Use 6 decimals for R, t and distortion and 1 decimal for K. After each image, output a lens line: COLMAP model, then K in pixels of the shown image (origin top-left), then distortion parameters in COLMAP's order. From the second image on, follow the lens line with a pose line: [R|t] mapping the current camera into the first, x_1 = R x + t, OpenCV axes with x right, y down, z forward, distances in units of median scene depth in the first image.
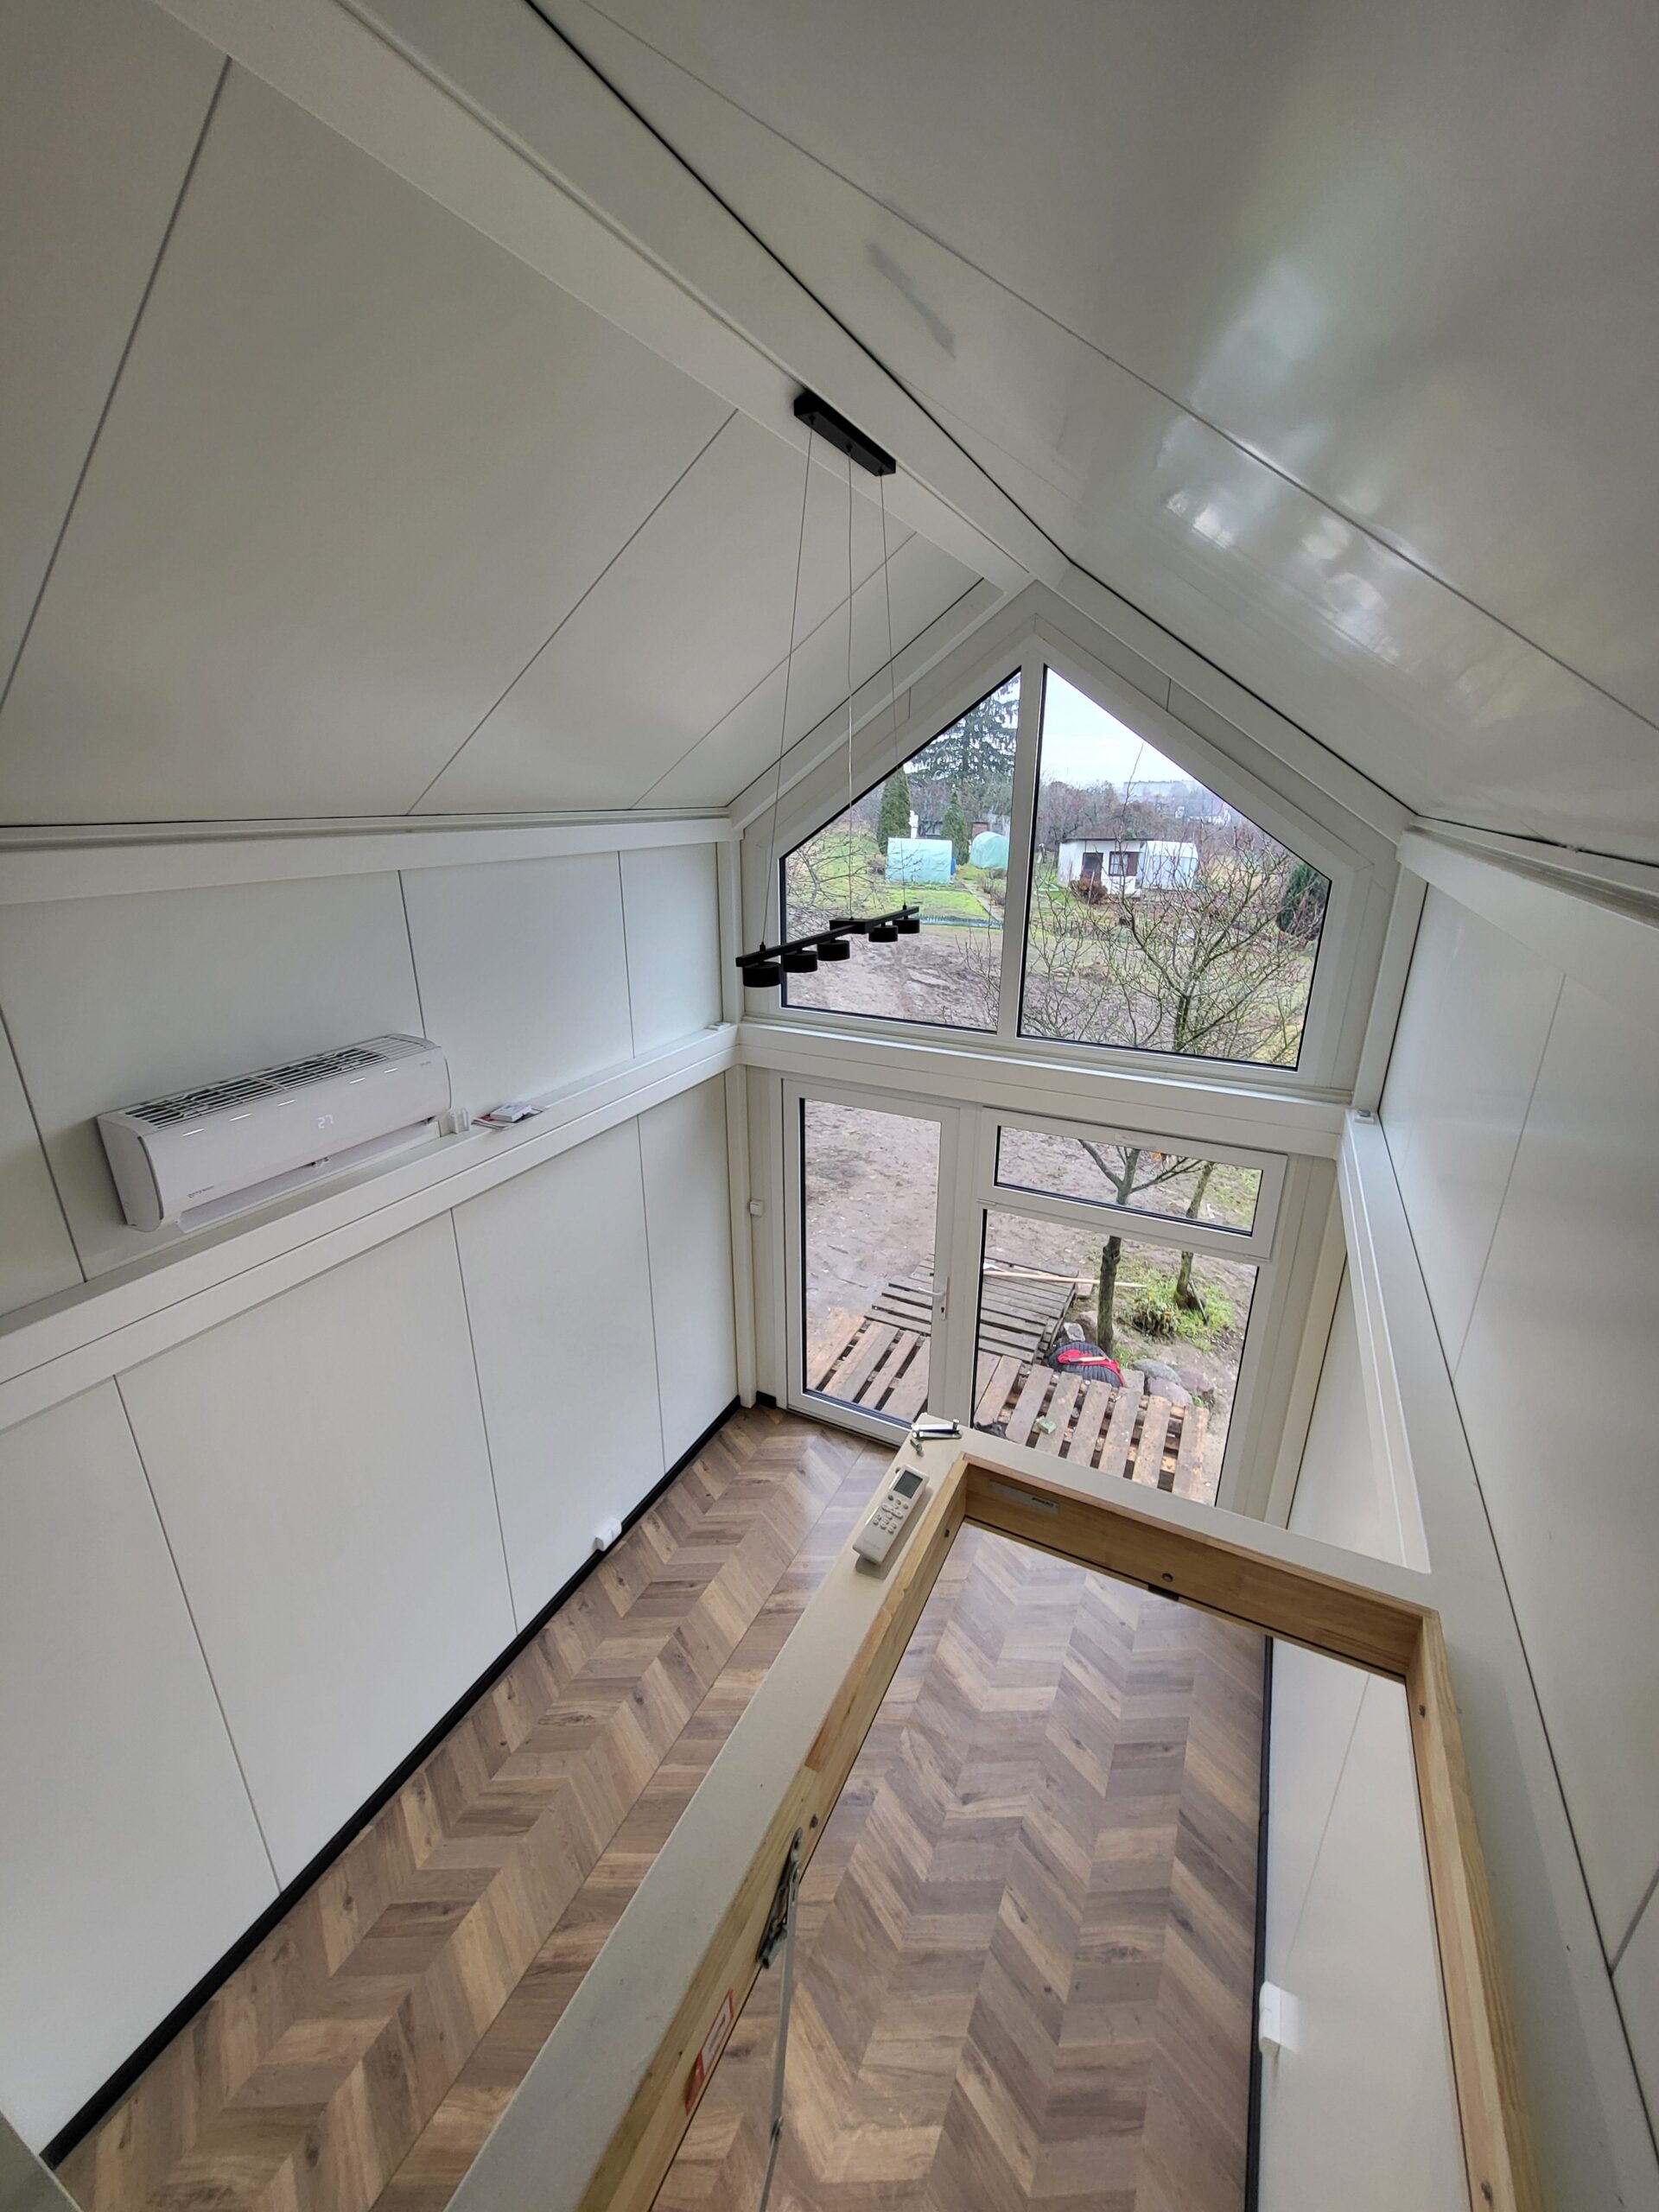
lens RADIAL K [[874.1, 0, 837.2], [0, 874.1, 1094.5], [0, 0, 1]] dist [-0.000473, -0.000234]
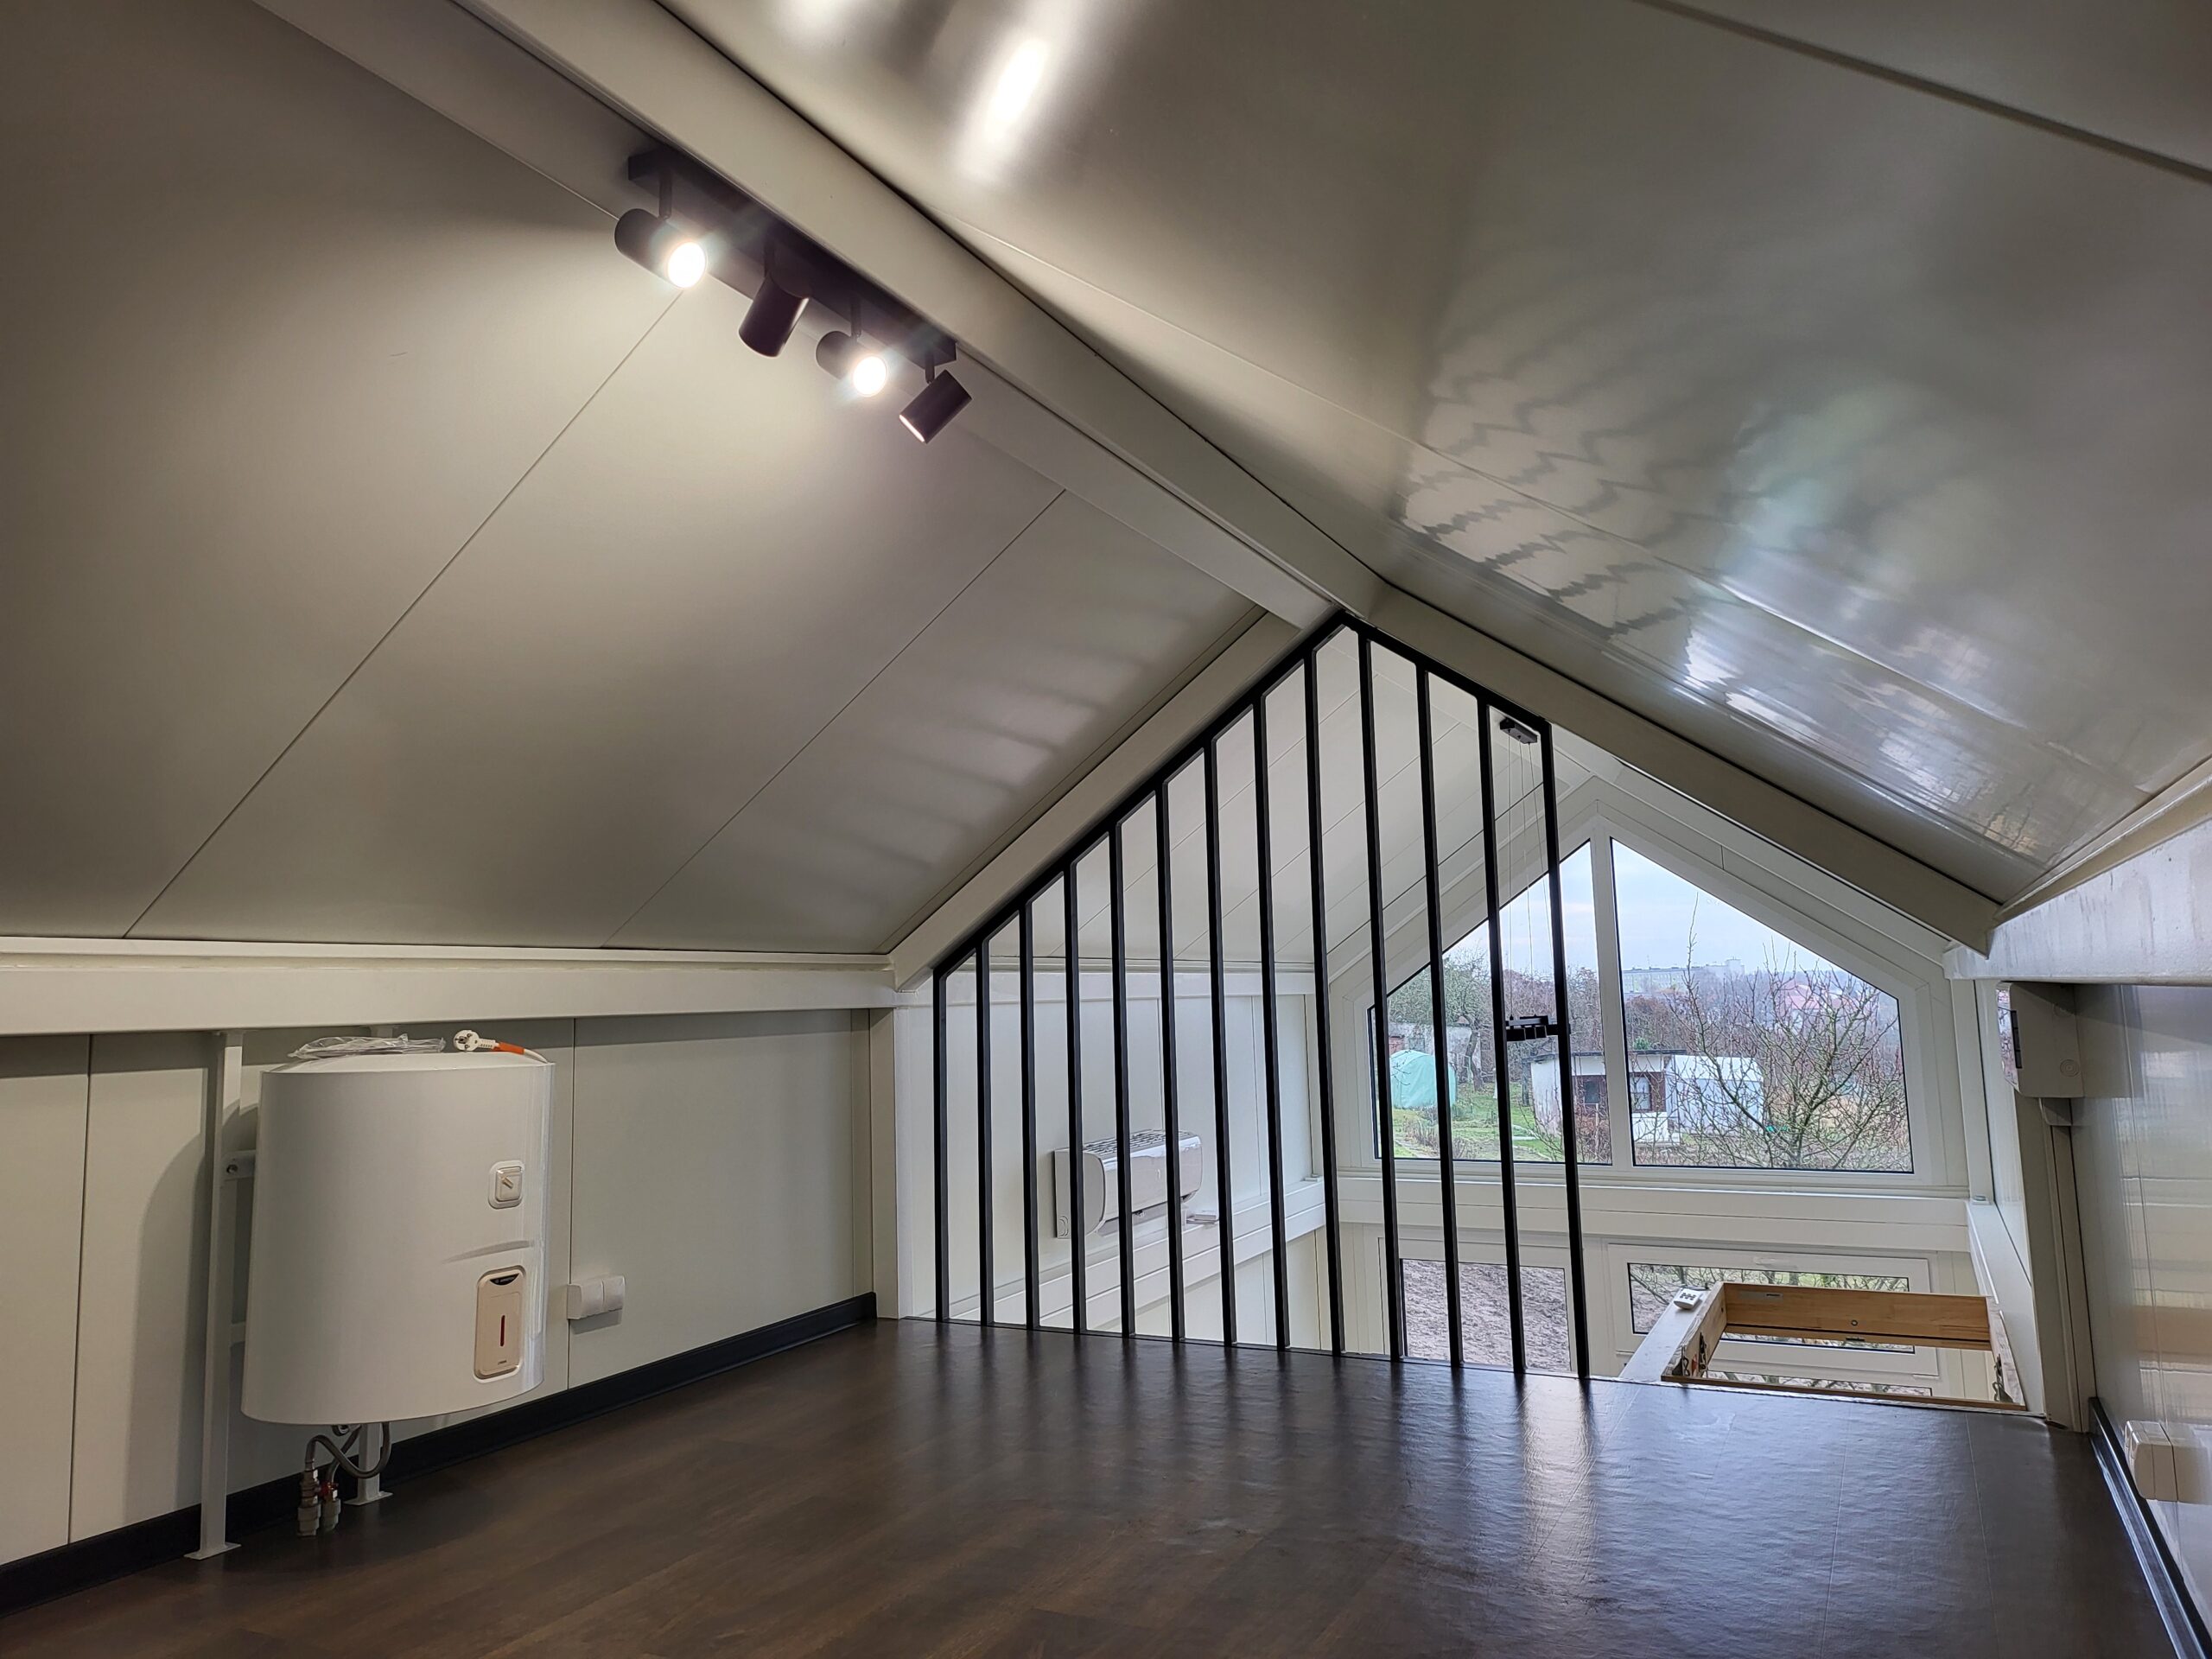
lens RADIAL K [[1532.3, 0, 1106.0], [0, 1532.3, 829.5], [0, 0, 1]] dist [0.002423, 0.000788]
pose [[0.999385, -0.031395, -0.015628, -0.326238], [0.021688, 0.903486, -0.428068, 0.290304], [0.027559, 0.427466, 0.903611, -0.702819]]
